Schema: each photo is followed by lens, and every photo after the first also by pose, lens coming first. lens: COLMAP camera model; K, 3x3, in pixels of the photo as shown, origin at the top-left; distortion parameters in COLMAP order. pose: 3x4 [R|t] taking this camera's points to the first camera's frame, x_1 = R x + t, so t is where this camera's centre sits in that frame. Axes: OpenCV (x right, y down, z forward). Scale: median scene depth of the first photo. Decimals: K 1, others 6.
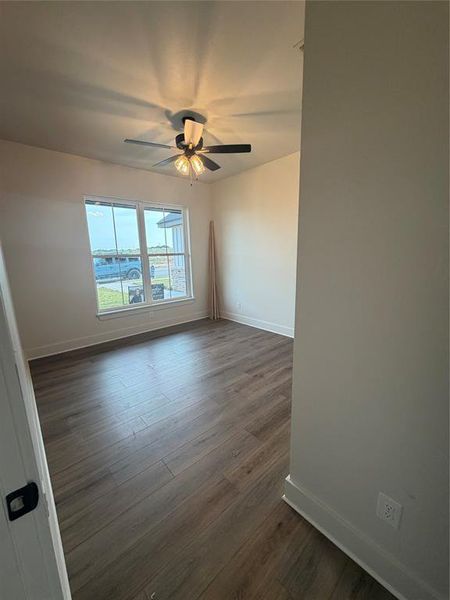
lens RADIAL K [[243.3, 0, 223.2], [0, 243.3, 300.8], [0, 0, 1]] dist [-0.009791, 0.001522]
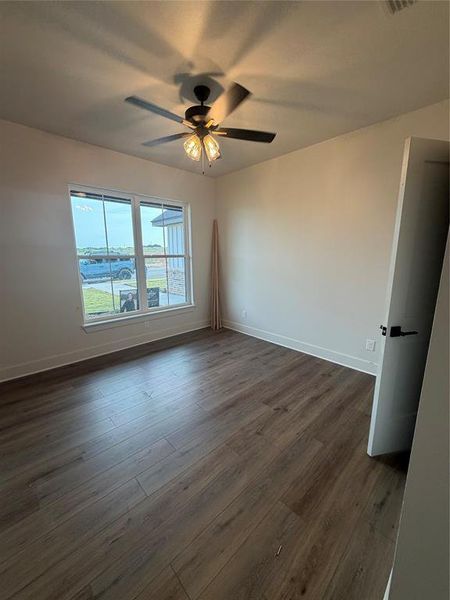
lens RADIAL K [[243.3, 0, 223.7], [0, 243.3, 300.4], [0, 0, 1]] dist [-0.009791, 0.001522]
pose [[0.999168, 0.015106, 0.037894, -0.060698], [-0.014894, 0.999872, -0.005880, -0.035132], [-0.037978, 0.005311, 0.999264, 0.136594]]
